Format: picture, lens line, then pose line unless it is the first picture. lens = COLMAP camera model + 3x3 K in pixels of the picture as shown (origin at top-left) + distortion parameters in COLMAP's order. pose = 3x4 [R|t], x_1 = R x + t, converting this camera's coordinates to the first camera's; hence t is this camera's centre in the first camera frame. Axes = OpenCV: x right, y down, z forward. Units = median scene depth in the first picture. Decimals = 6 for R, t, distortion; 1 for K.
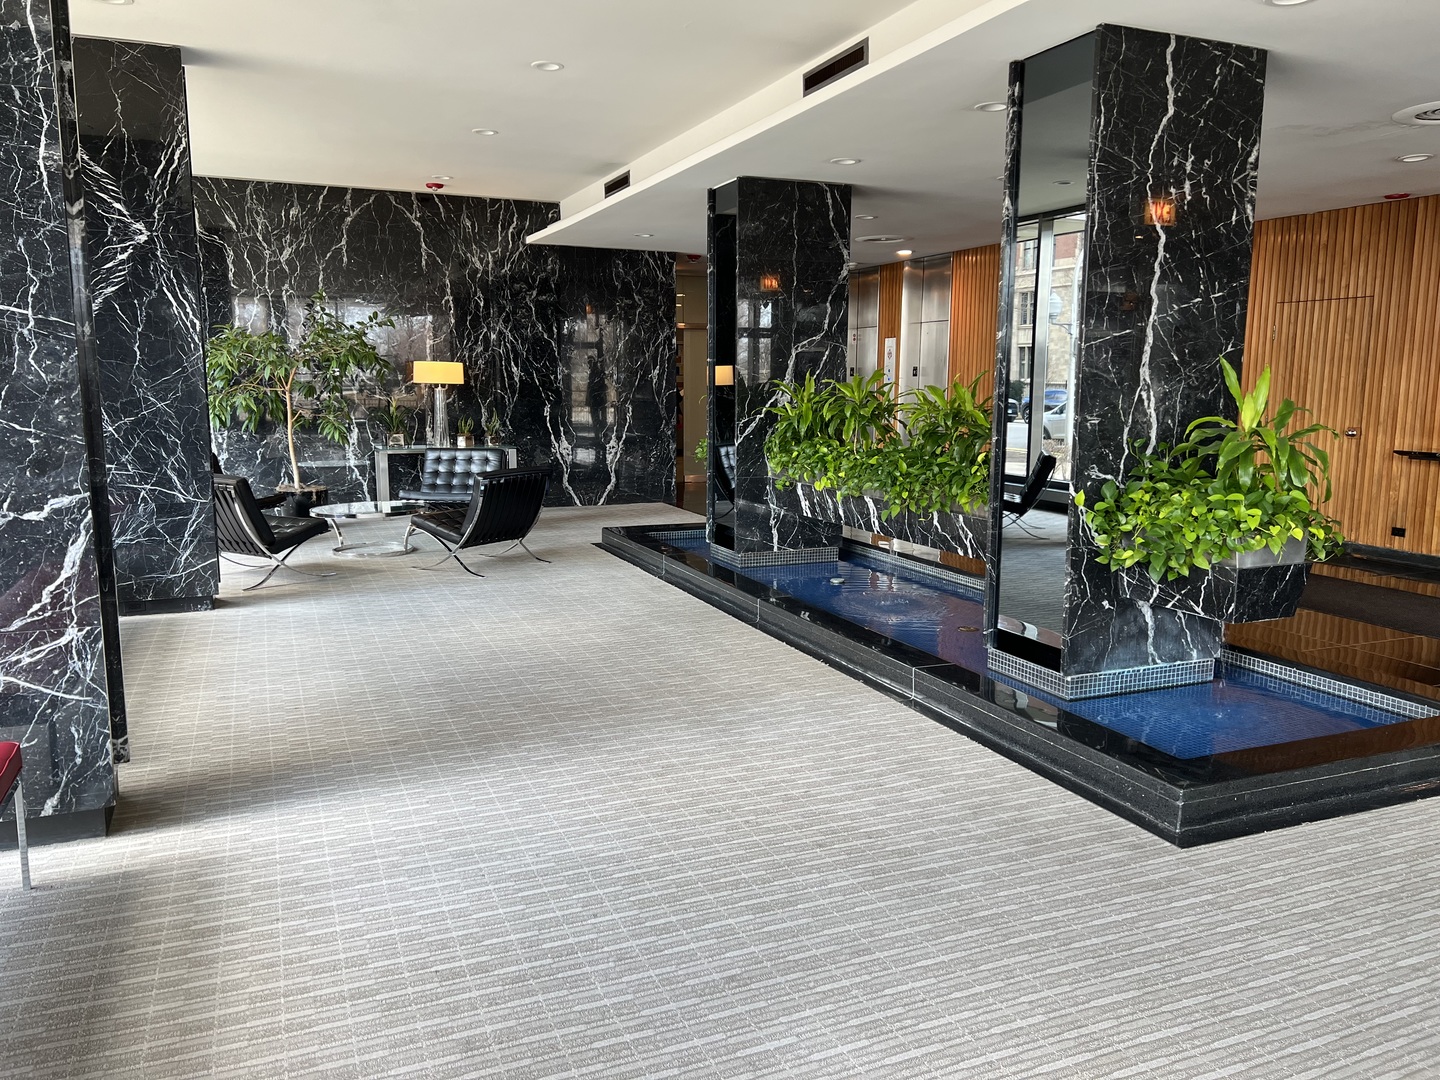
lens RADIAL K [[1086.7, 0, 706.0], [0, 1086.7, 545.1], [0, 0, 1]] dist [0.045918, -0.037902]
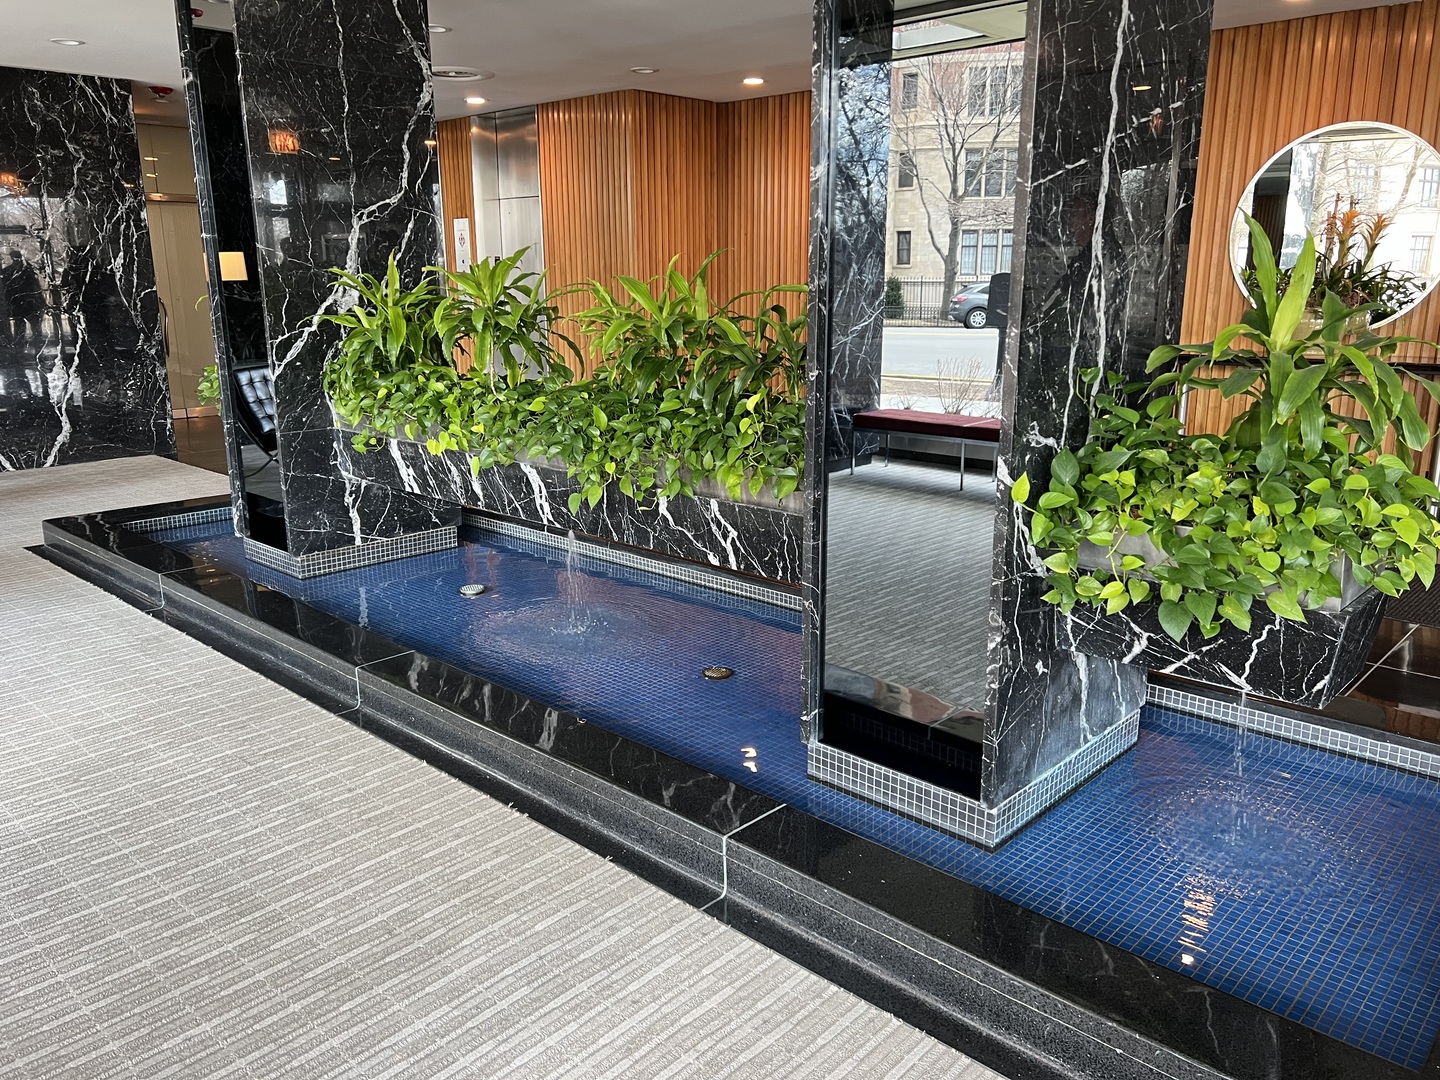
lens RADIAL K [[1086.7, 0, 726.8], [0, 1086.7, 544.2], [0, 0, 1]] dist [0.045918, -0.037902]
pose [[0.907351, -0.105187, 0.407001, -0.000610], [0.068934, 0.992313, 0.102780, -0.052548], [-0.414683, -0.065202, 0.907627, 0.384777]]
